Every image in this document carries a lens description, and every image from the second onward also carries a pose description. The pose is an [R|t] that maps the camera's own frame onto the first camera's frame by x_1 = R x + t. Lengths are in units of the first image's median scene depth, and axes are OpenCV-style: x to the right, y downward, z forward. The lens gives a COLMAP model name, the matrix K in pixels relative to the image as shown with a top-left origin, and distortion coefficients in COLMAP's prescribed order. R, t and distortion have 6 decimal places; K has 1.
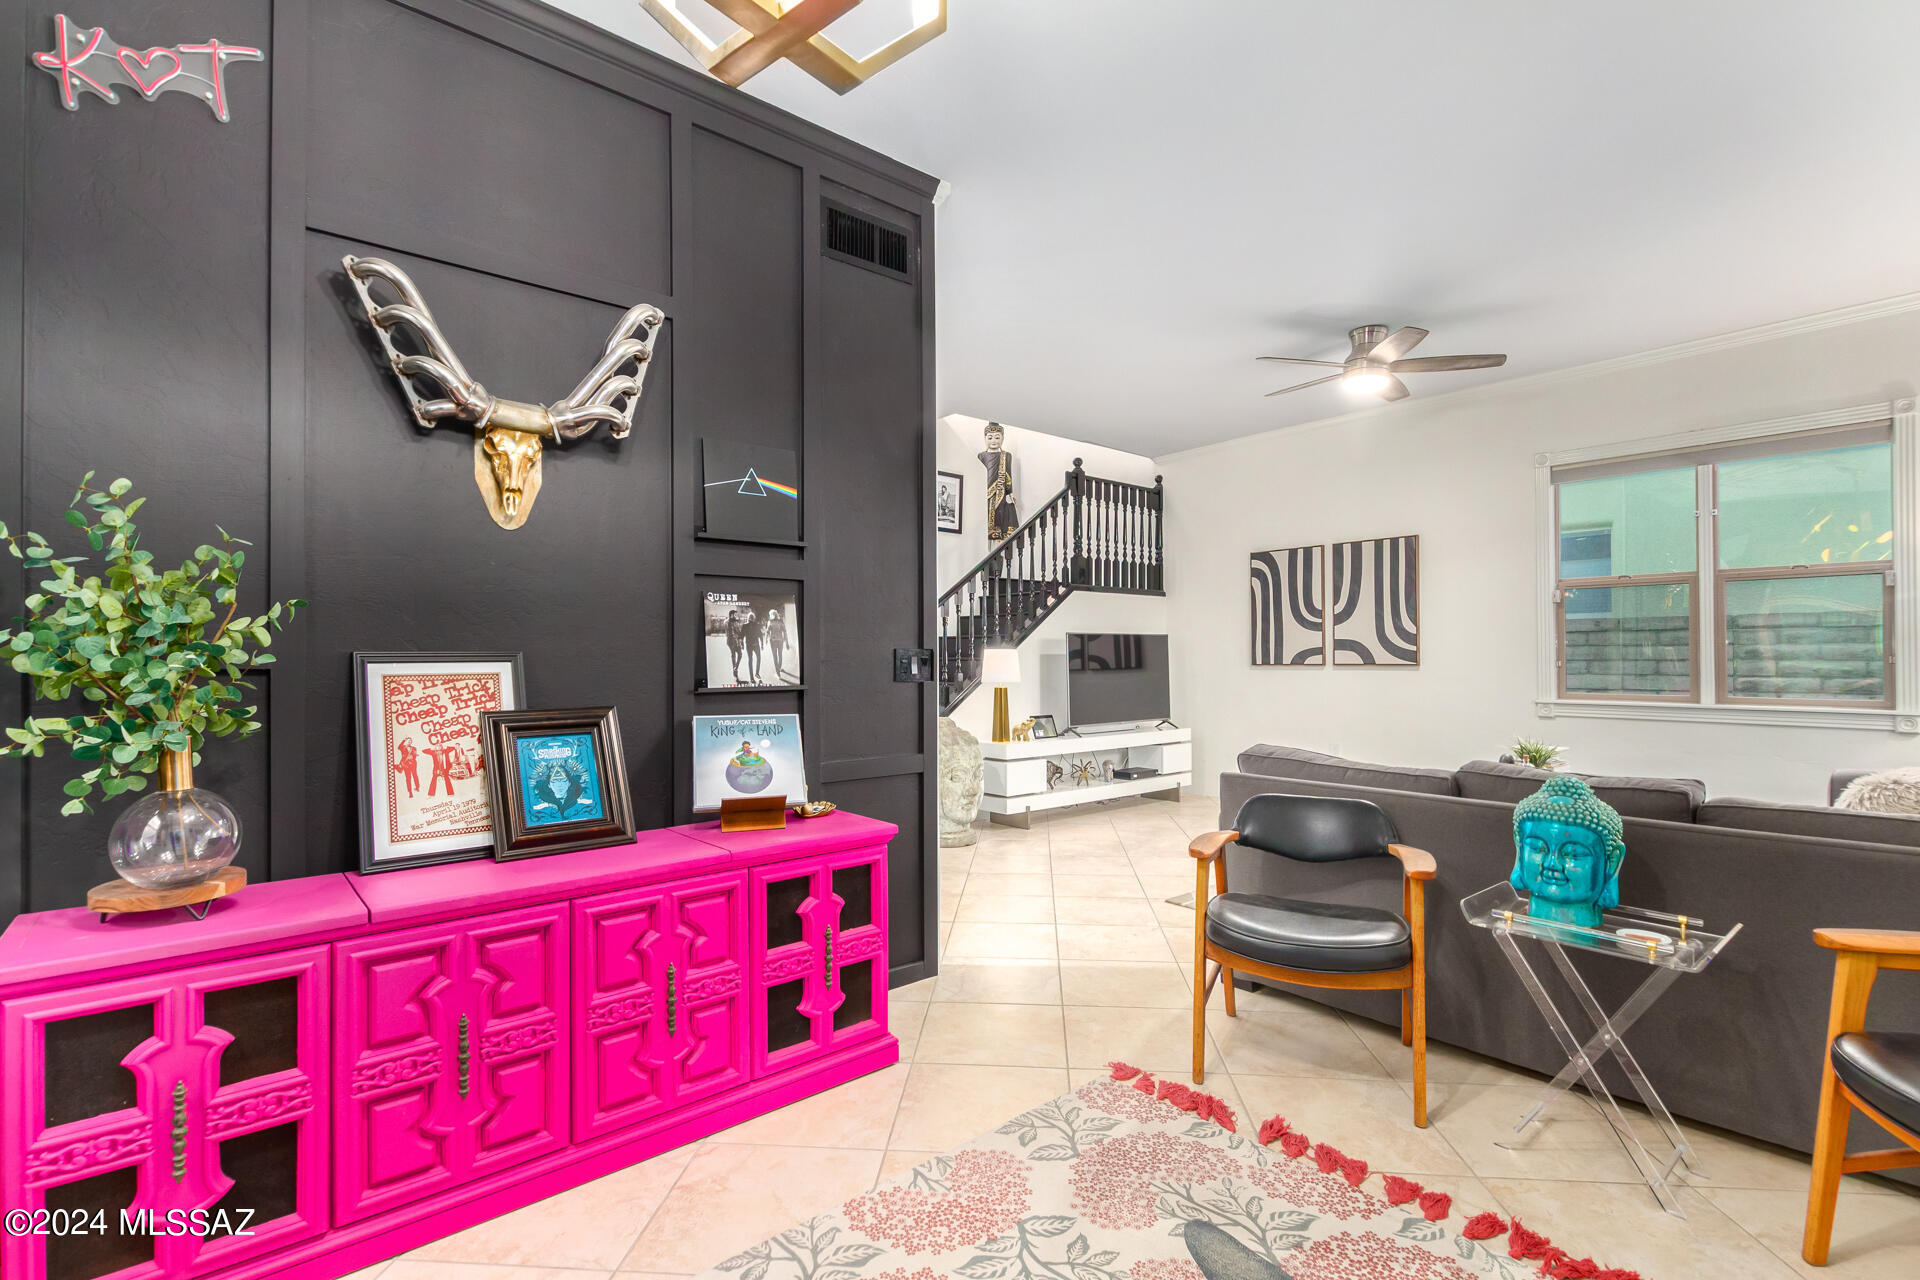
lens RADIAL K [[898.9, 0, 959.4], [0, 898.9, 643.6], [0, 0, 1]] dist [0.006268, -0.003174]
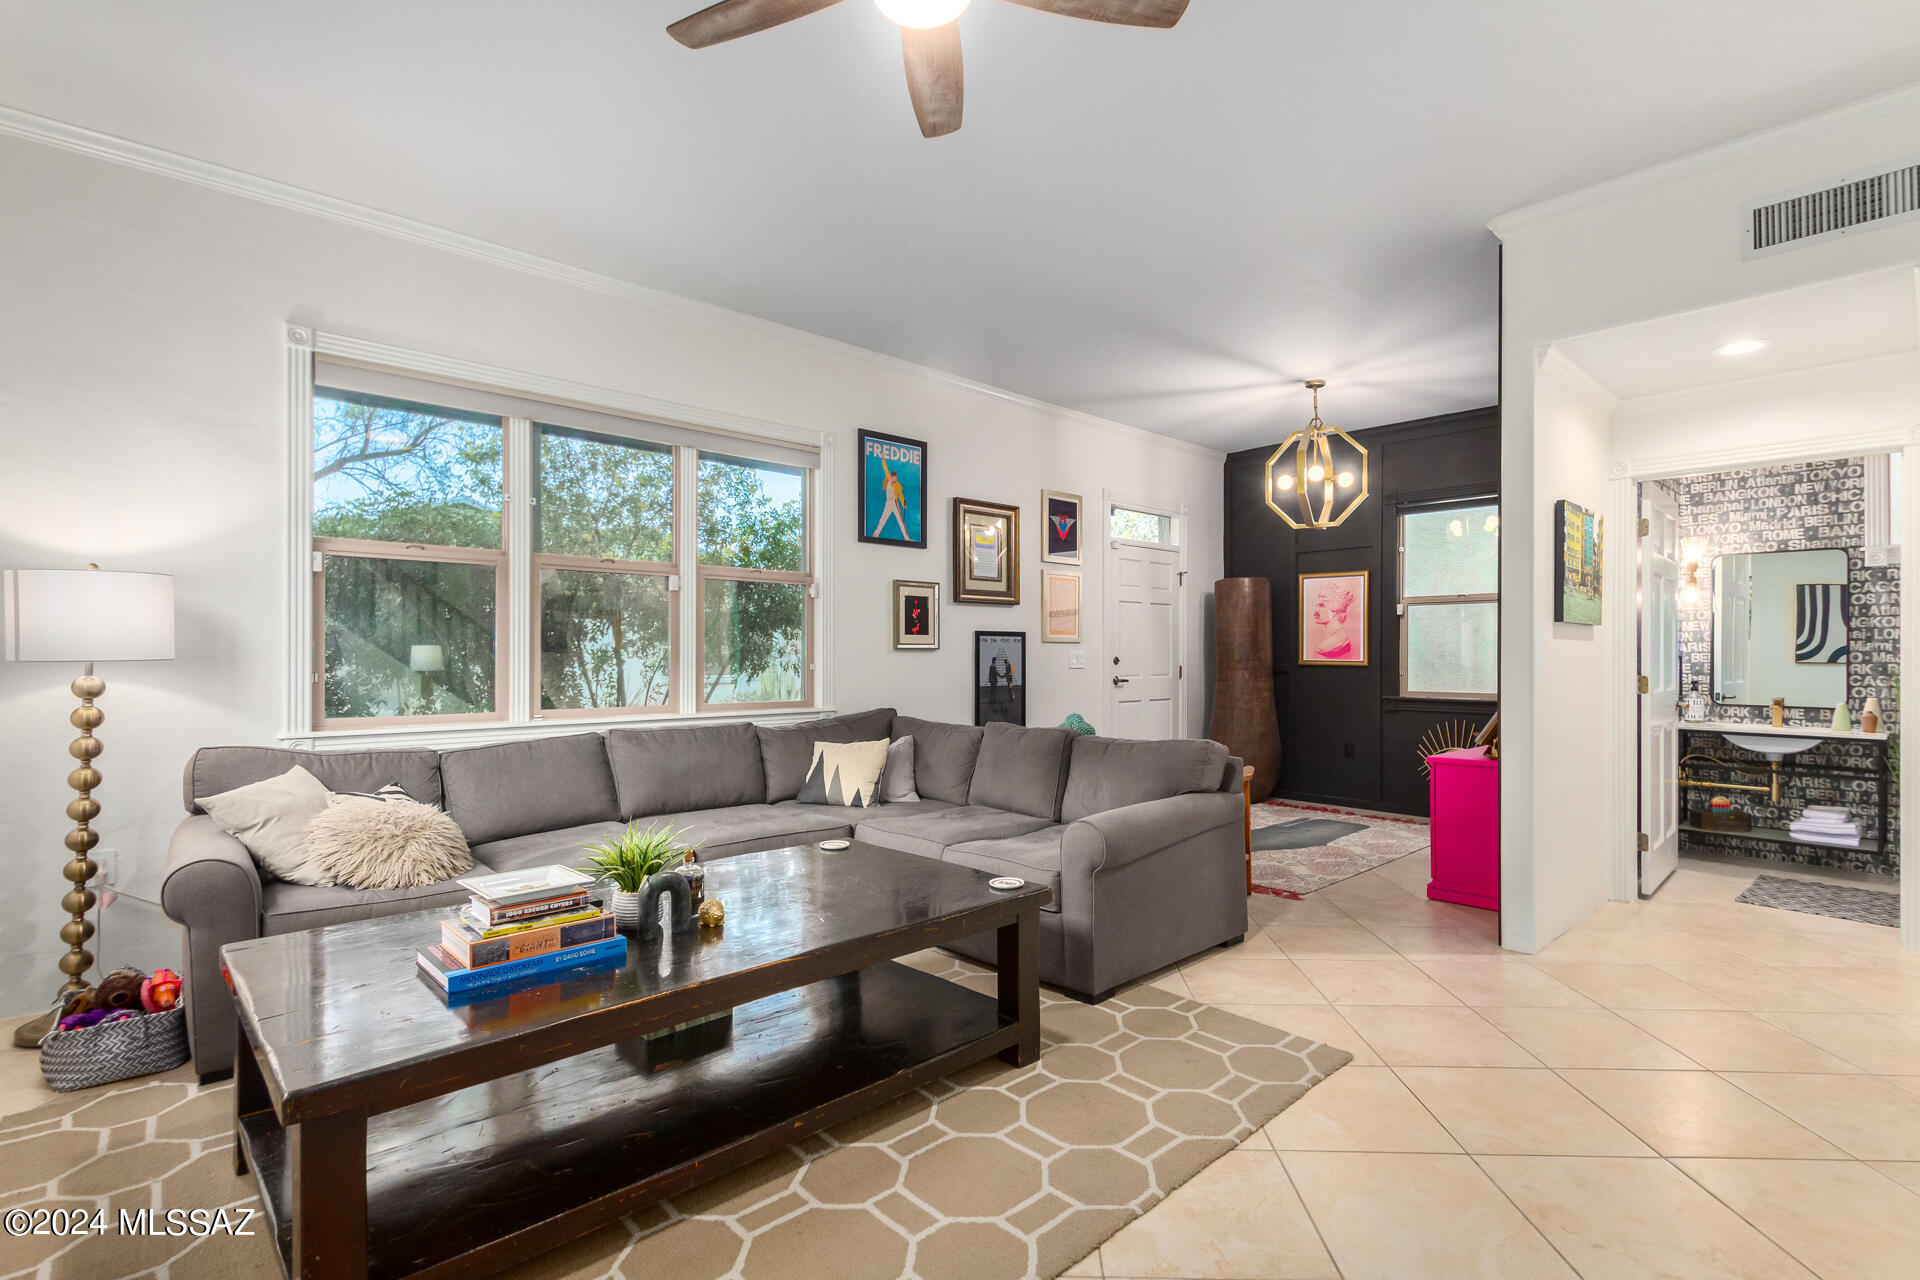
lens RADIAL K [[898.9, 0, 978.4], [0, 898.9, 651.1], [0, 0, 1]] dist [0.006268, -0.003174]
pose [[-0.999107, 0.001638, -0.042217, 0.332943], [0.002500, 0.999789, -0.020376, 0.012575], [0.042175, -0.020464, -0.998901, 1.049631]]
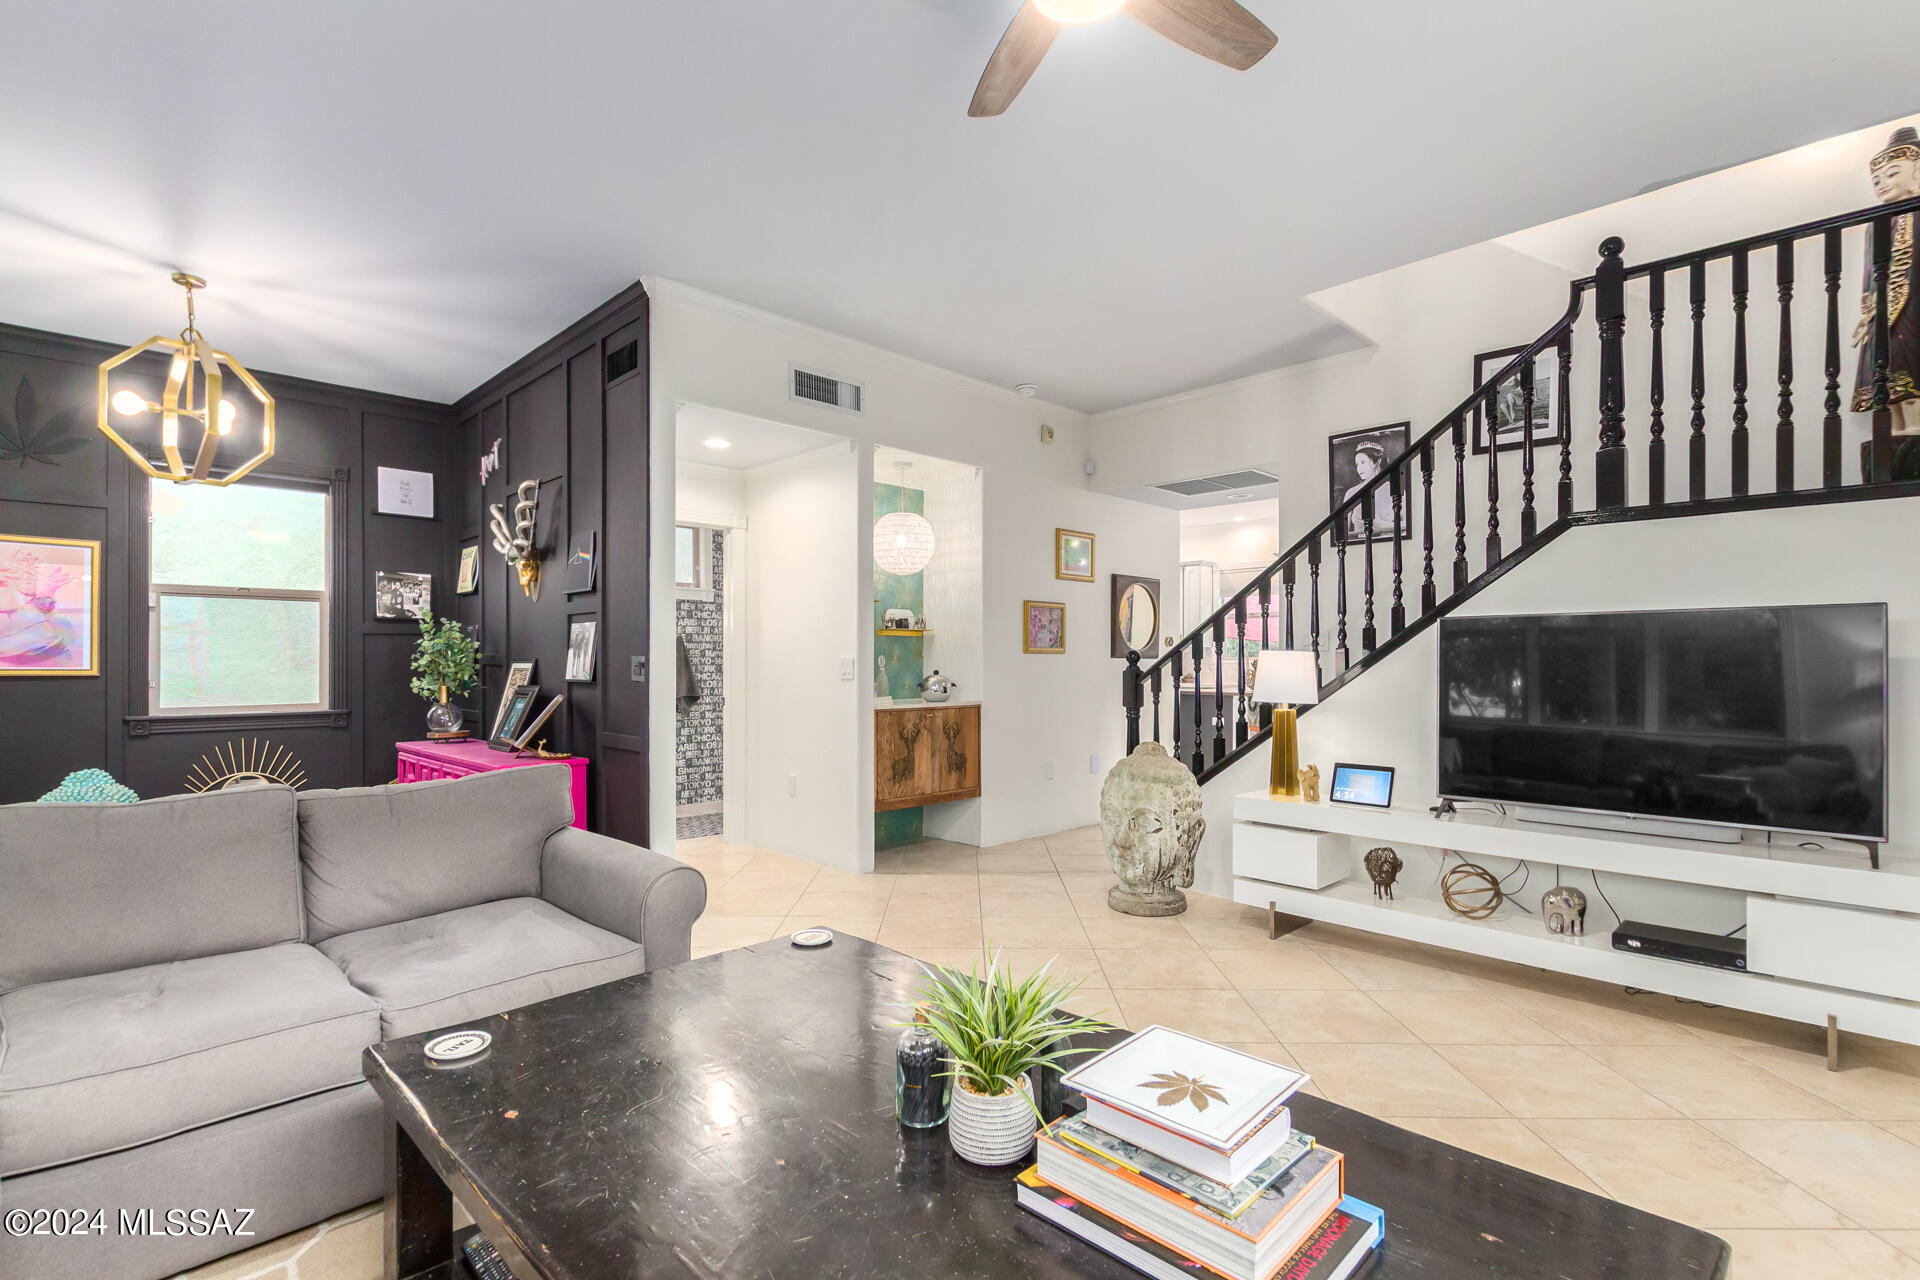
lens RADIAL K [[898.9, 0, 950.0], [0, 898.9, 665.7], [0, 0, 1]] dist [0.006268, -0.003174]
pose [[0.064903, 0.010549, -0.997836, 0.627039], [0.016384, 0.999798, 0.011636, 0.004313], [0.997757, -0.017104, 0.064717, 0.680841]]
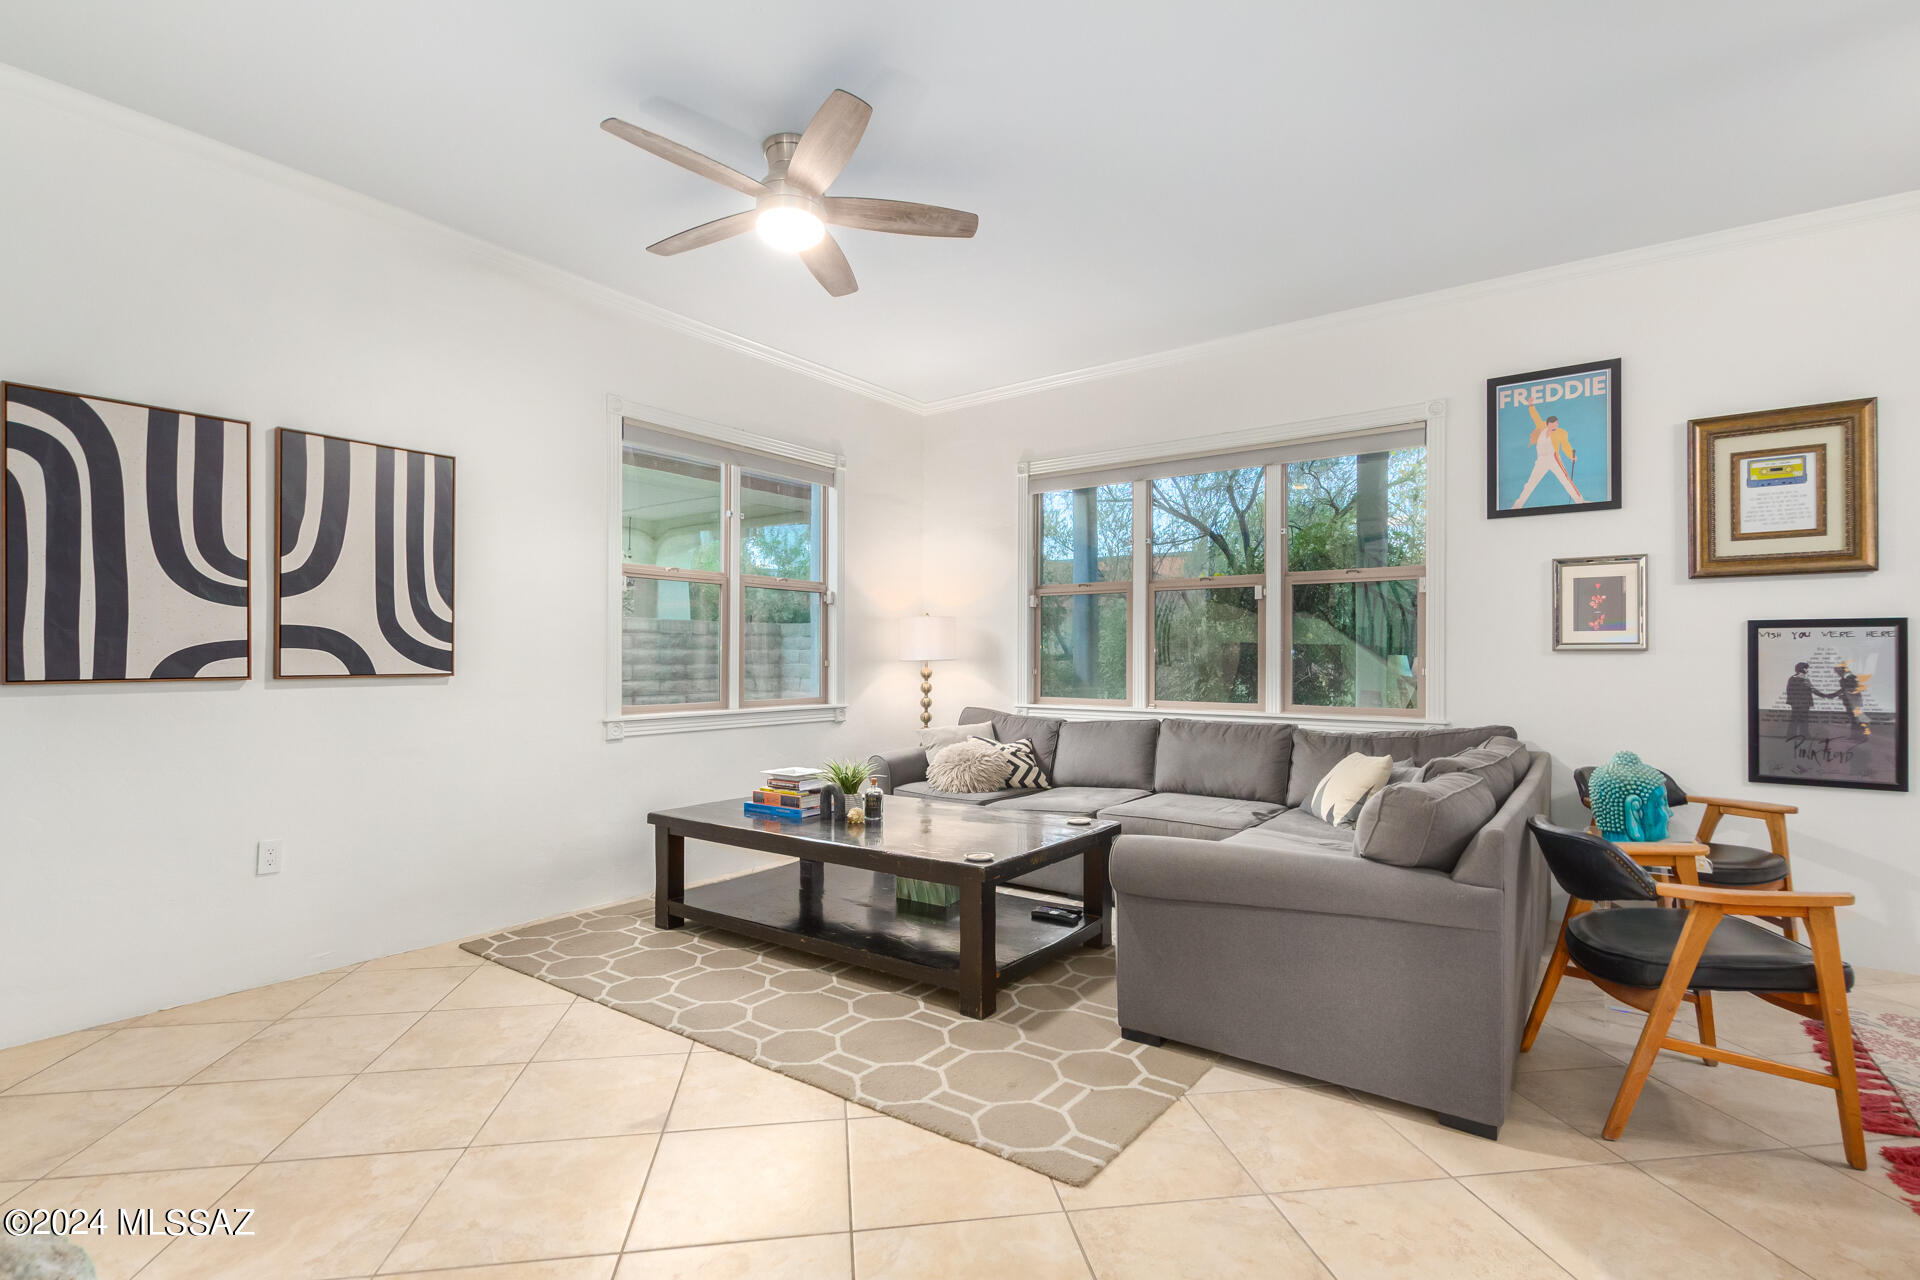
lens RADIAL K [[898.9, 0, 961.2], [0, 898.9, 648.0], [0, 0, 1]] dist [0.006268, -0.003174]
pose [[-0.219925, 0.013104, 0.975429, -0.141699], [-0.017956, 0.999686, -0.017478, 0.010059], [-0.975352, -0.021358, -0.219621, 0.760446]]
